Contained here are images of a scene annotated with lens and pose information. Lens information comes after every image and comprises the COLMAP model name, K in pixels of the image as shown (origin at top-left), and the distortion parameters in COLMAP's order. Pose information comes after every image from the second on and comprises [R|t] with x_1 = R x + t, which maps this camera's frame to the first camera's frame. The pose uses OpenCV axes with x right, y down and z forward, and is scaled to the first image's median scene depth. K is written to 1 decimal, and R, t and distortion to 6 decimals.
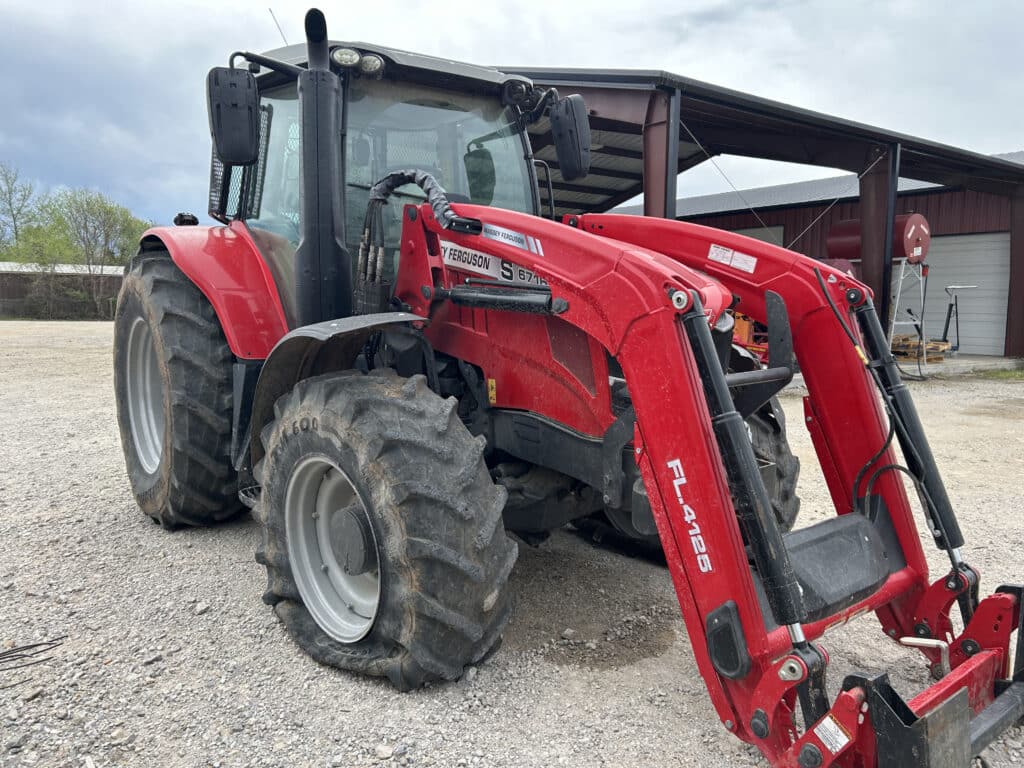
lens RADIAL K [[780.0, 0, 512.0], [0, 780.0, 384.0], [0, 0, 1]] dist [0.082933, -0.113165]
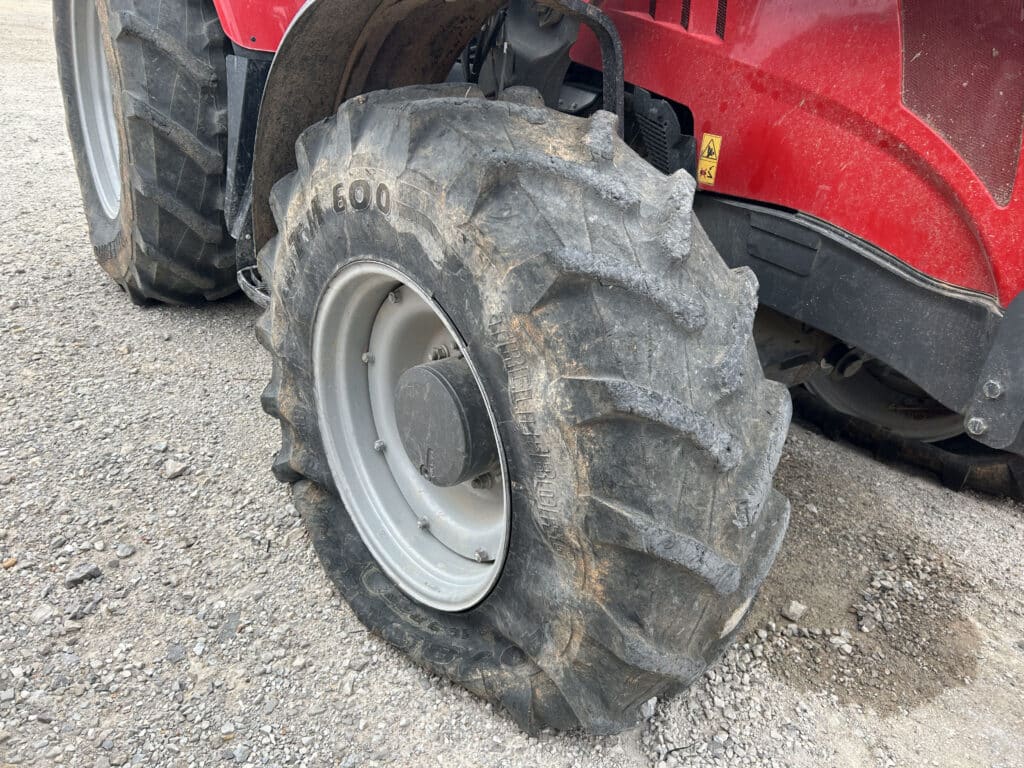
lens RADIAL K [[780.0, 0, 512.0], [0, 780.0, 384.0], [0, 0, 1]] dist [0.082933, -0.113165]
pose [[0.993880, 0.110466, 0.000898, -0.150237], [-0.105306, 0.944936, 0.309850, 0.001740], [0.033380, -0.308048, 0.950785, 0.480573]]
